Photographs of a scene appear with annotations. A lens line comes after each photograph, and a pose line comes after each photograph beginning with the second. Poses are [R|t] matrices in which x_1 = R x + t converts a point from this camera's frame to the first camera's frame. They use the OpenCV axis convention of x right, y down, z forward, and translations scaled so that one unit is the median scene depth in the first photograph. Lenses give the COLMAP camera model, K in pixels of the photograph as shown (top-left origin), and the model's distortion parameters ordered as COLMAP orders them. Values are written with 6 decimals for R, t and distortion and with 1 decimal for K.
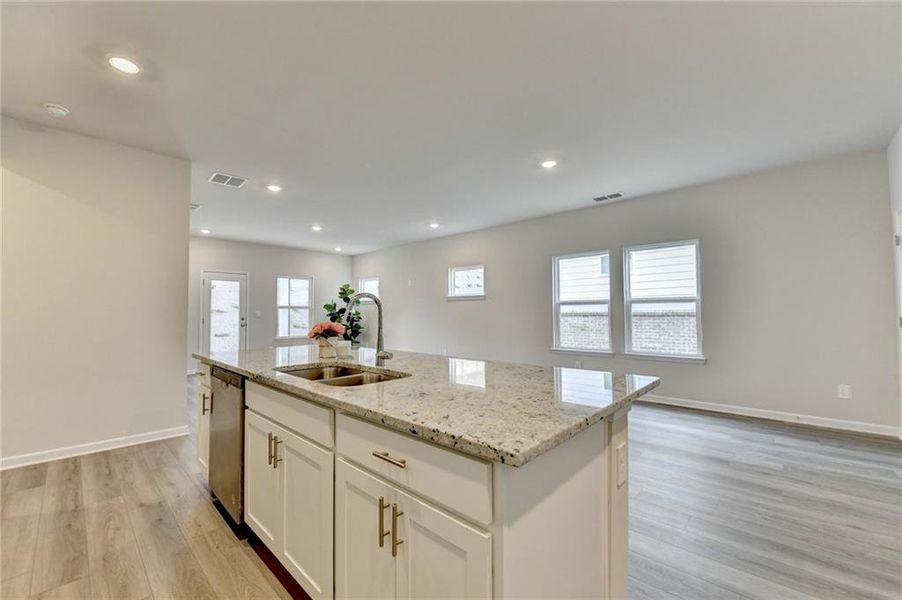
lens RADIAL K [[362.5, 0, 442.1], [0, 362.5, 300.0], [0, 0, 1]] dist [-0.020894, -0.000277]
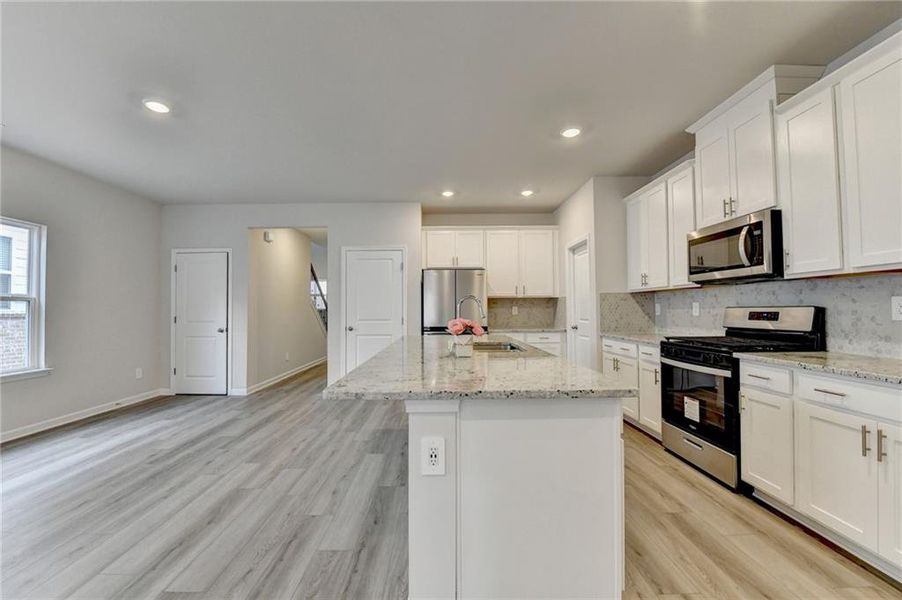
lens RADIAL K [[362.5, 0, 442.1], [0, 362.5, 300.0], [0, 0, 1]] dist [-0.020894, -0.000277]
pose [[-0.696780, 0.029699, 0.716670, -0.286567], [-0.014392, 0.998362, -0.055364, 0.020739], [-0.717141, -0.048891, -0.695211, 0.509284]]
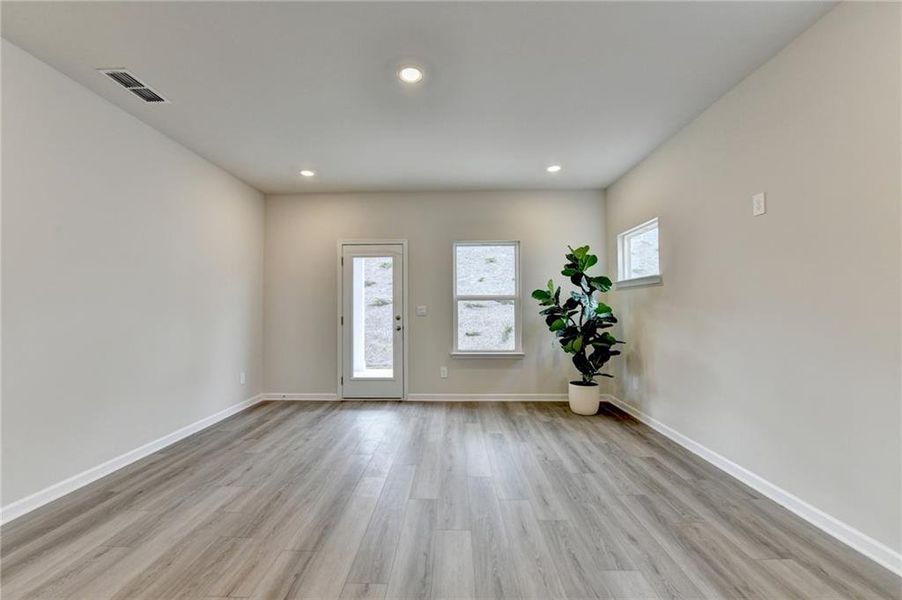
lens RADIAL K [[363.6, 0, 442.2], [0, 363.6, 315.6], [0, 0, 1]] dist [-0.018145, -0.000226]
pose [[0.673972, 0.016134, -0.738581, -0.049895], [0.026457, 0.998593, 0.045957, 0.022124], [0.738283, -0.050514, 0.672596, 0.647007]]
